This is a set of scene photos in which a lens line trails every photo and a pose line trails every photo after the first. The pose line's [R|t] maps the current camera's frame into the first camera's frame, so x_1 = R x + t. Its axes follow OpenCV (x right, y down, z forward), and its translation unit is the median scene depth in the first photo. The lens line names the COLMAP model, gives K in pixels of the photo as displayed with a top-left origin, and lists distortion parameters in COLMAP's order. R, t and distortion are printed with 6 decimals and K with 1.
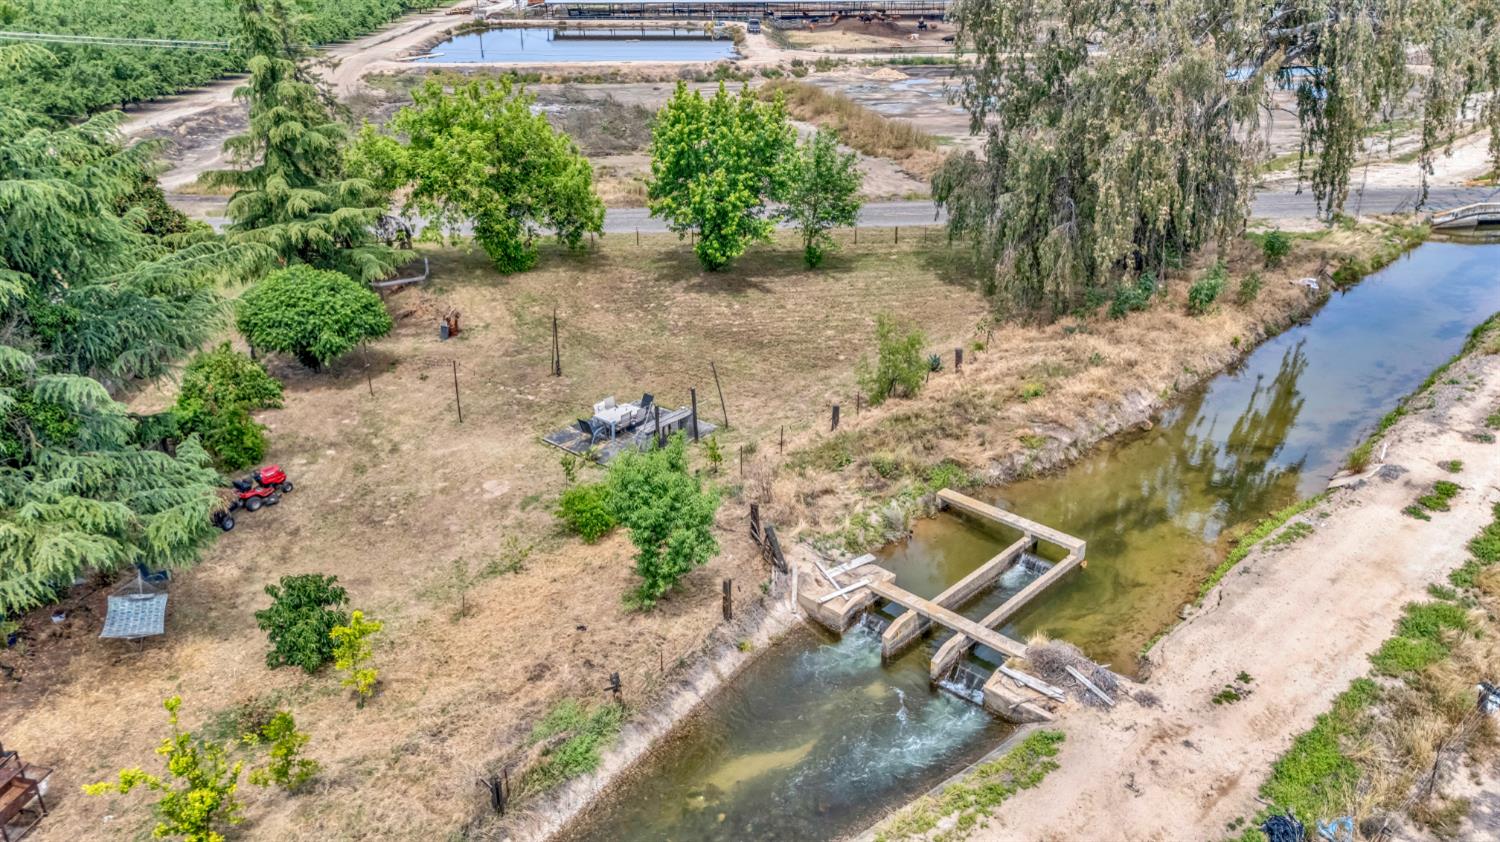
lens RADIAL K [[1099.3, 0, 744.8], [0, 1099.3, 415.6], [0, 0, 1]] dist [0.074249, -0.069863]
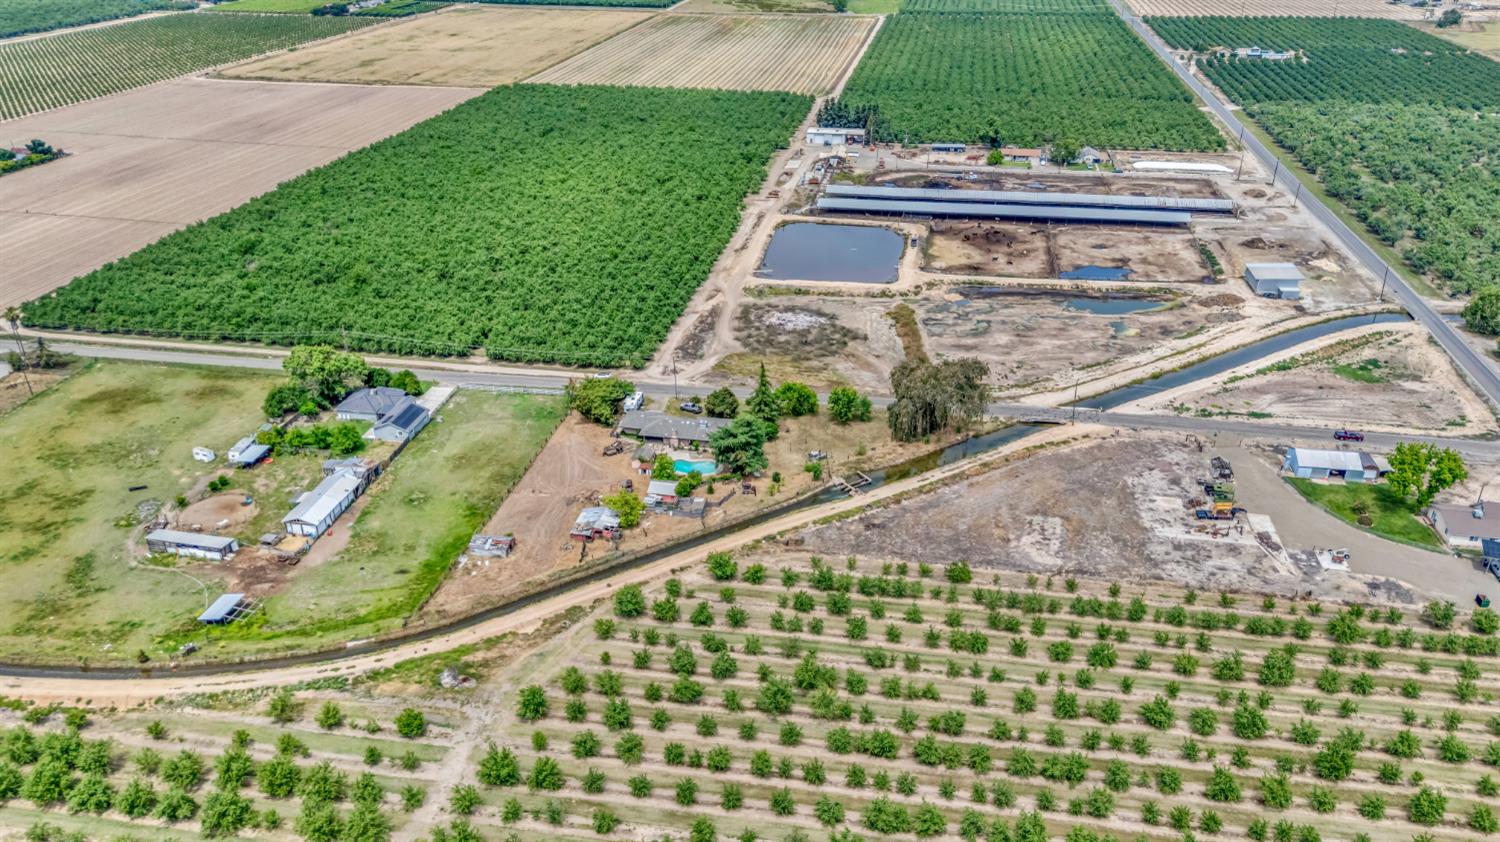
lens RADIAL K [[1099.3, 0, 744.8], [0, 1099.3, 415.6], [0, 0, 1]] dist [0.074249, -0.069863]
pose [[0.972755, 0.102006, -0.208189, 0.672883], [-0.092527, 0.994201, 0.054803, -0.449630], [0.212572, -0.034046, 0.976552, -4.490118]]
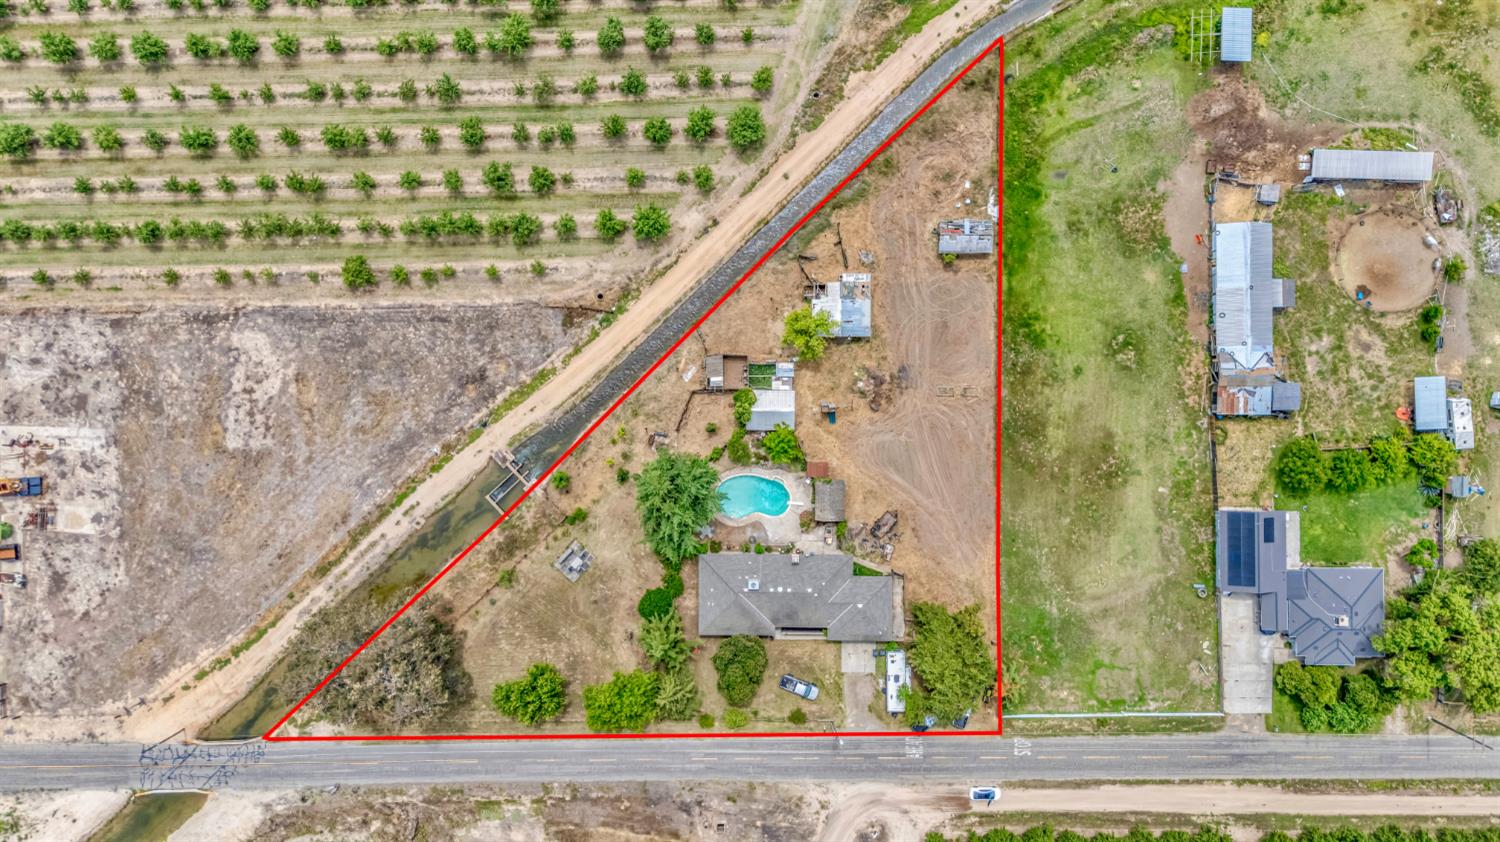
lens RADIAL K [[1099.3, 0, 744.8], [0, 1099.3, 415.6], [0, 0, 1]] dist [0.074249, -0.069863]
pose [[-0.998309, -0.053325, 0.023137, -0.698676], [0.042856, -0.406293, 0.912737, -3.041886], [-0.039271, 0.912185, 0.407892, -1.052432]]
